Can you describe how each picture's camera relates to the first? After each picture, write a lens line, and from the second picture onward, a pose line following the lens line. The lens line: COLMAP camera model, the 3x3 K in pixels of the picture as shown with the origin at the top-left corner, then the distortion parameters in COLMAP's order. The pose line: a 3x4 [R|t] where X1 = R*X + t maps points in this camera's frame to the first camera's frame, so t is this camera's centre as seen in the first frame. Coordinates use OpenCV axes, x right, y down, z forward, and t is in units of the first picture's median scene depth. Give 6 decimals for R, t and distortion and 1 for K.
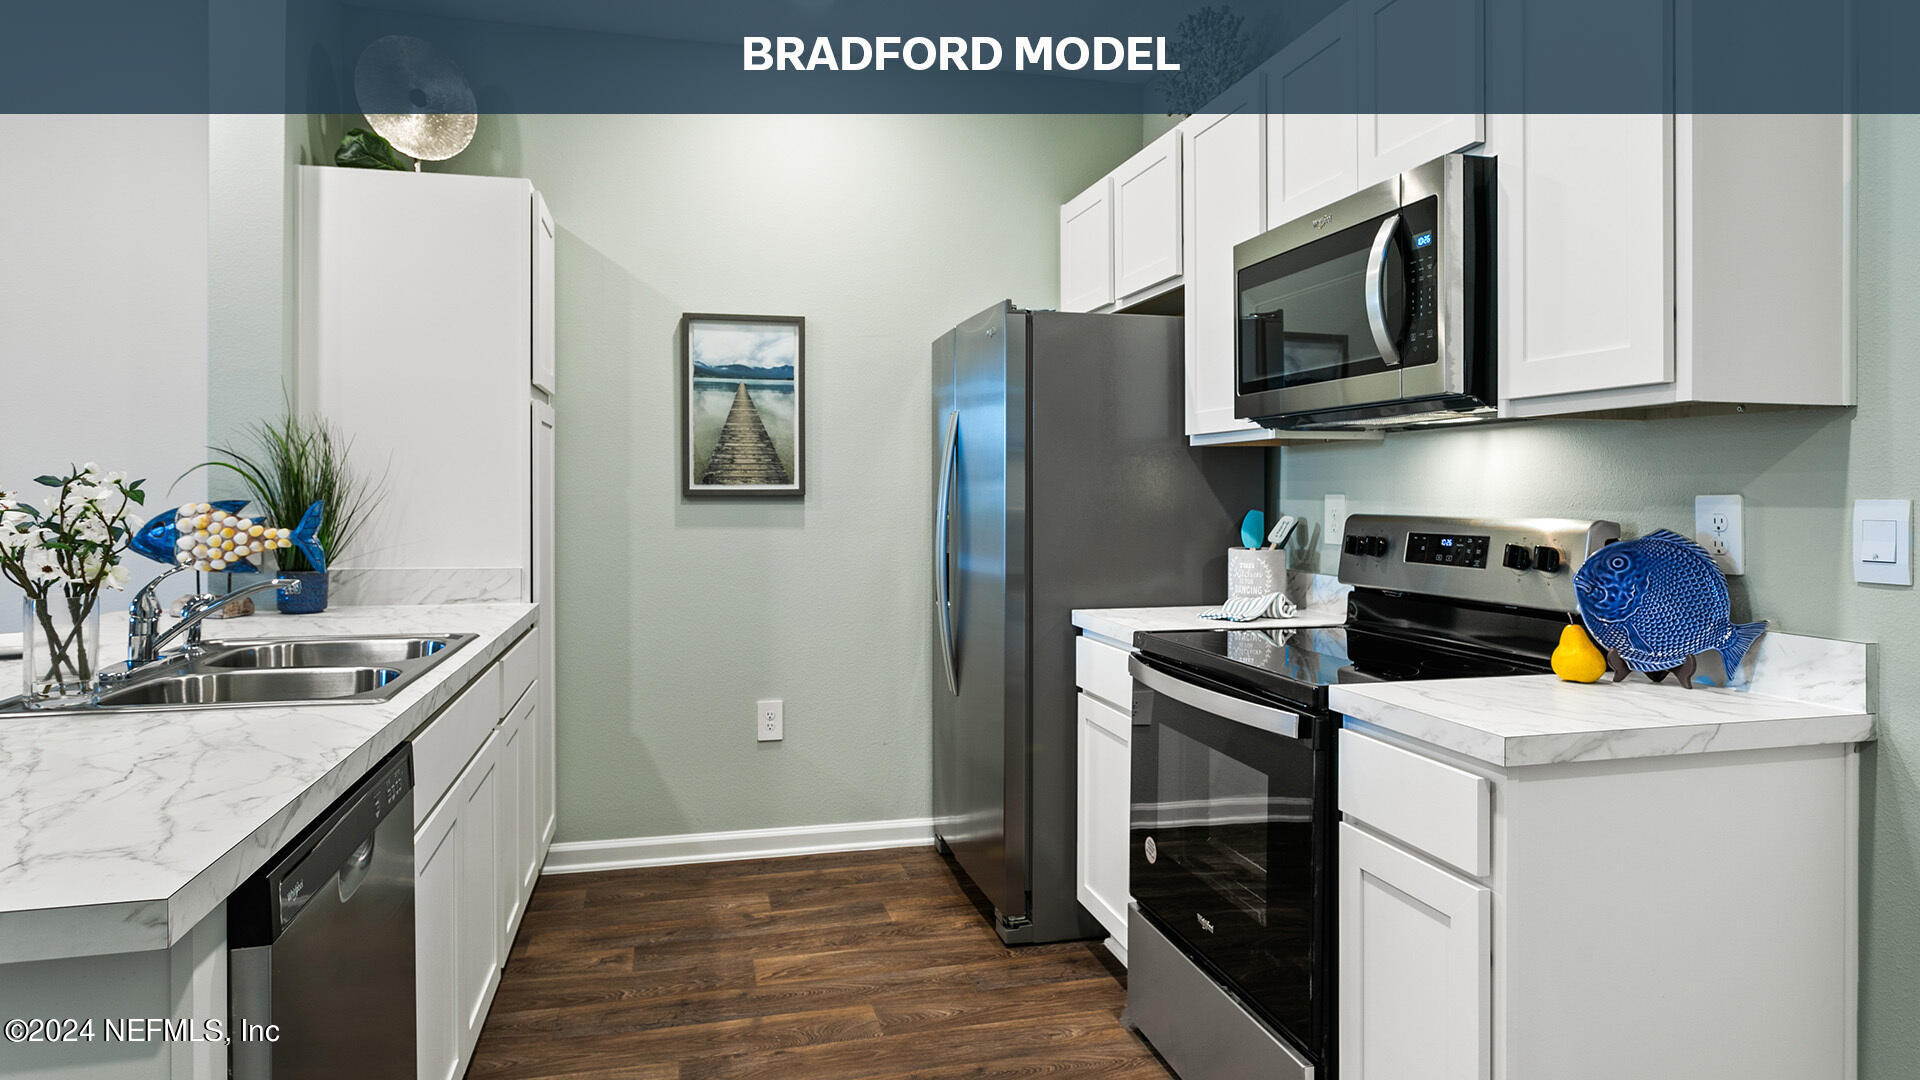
lens RADIAL K [[1141.8, 0, 943.1], [0, 1141.8, 485.5], [0, 0, 1]] dist [0.005791, 0.000226]
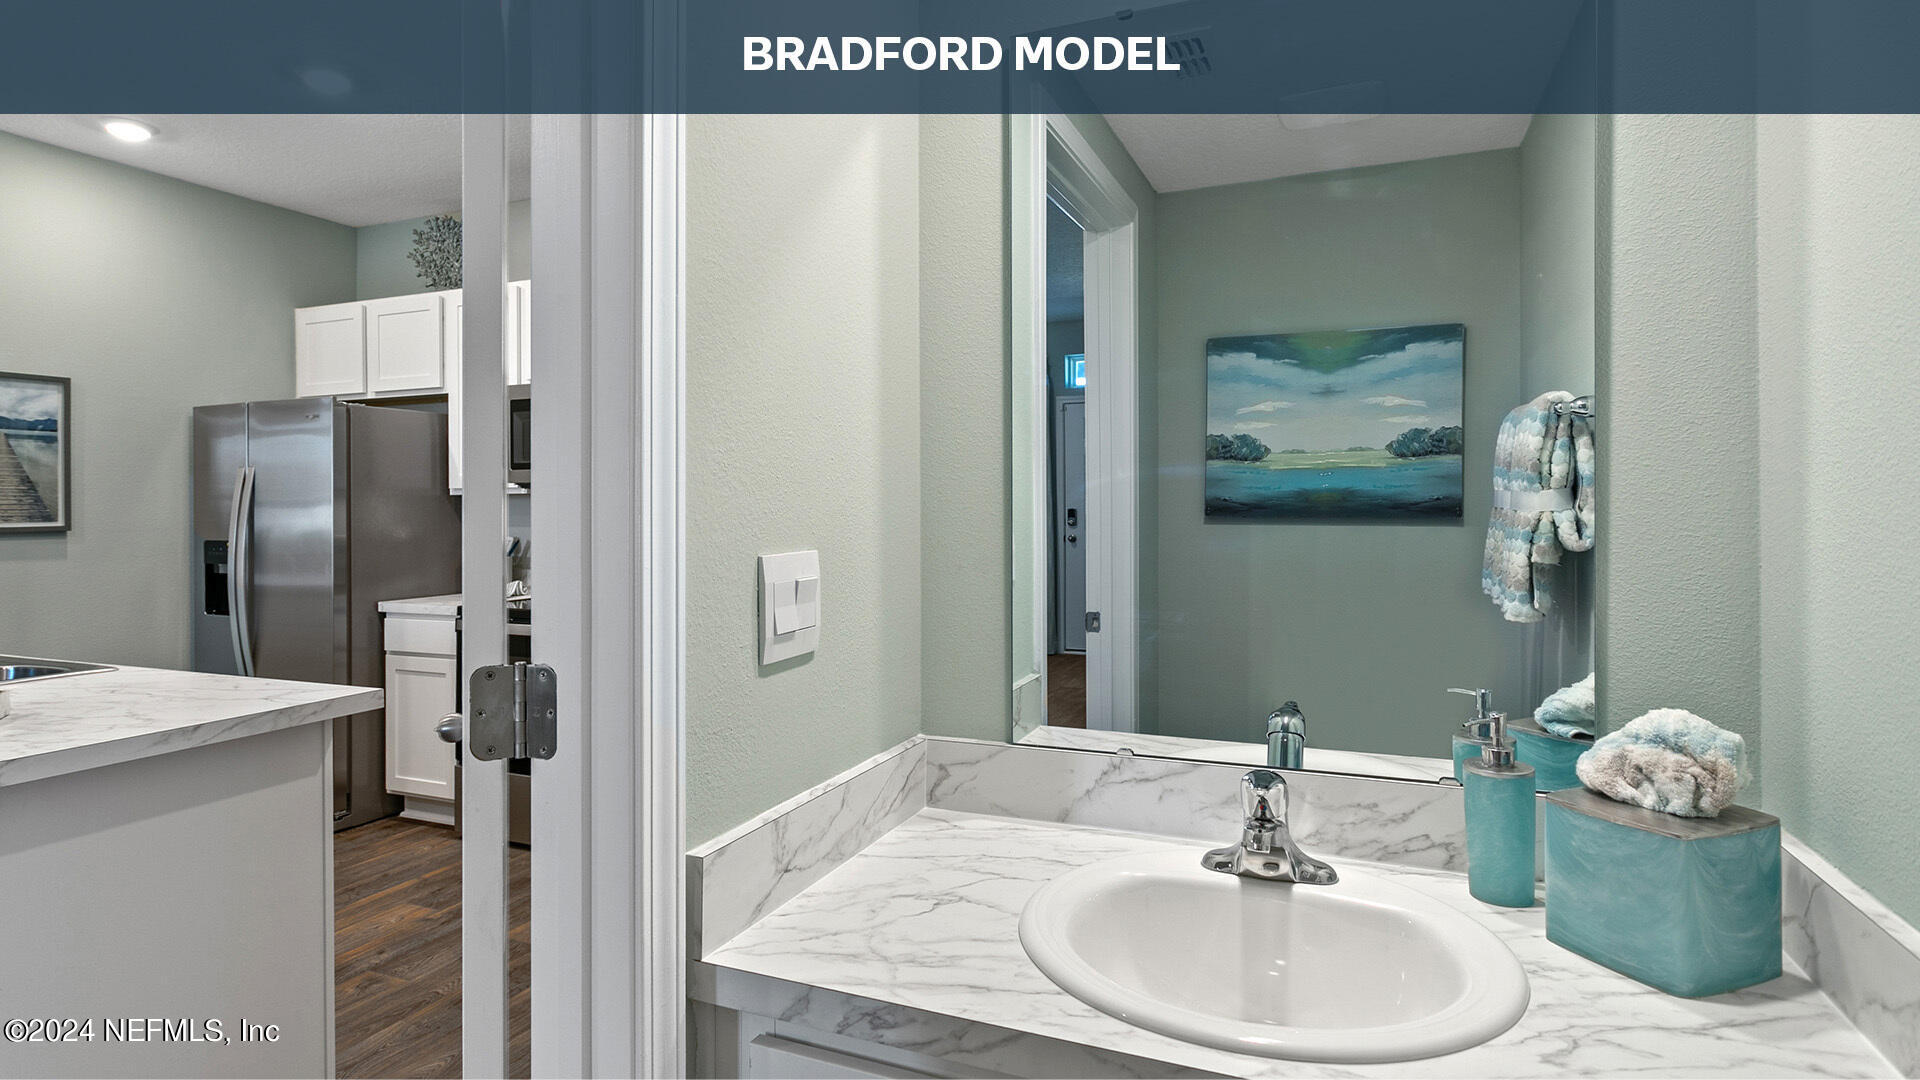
lens RADIAL K [[976.8, 0, 966.2], [0, 976.8, 503.8], [0, 0, 1]] dist [-0.000468, 0.000142]
pose [[0.590528, -0.001718, 0.807015, -0.388122], [0.005247, 0.999985, -0.001711, -0.012928], [-0.807000, 0.005244, 0.590528, -0.329317]]
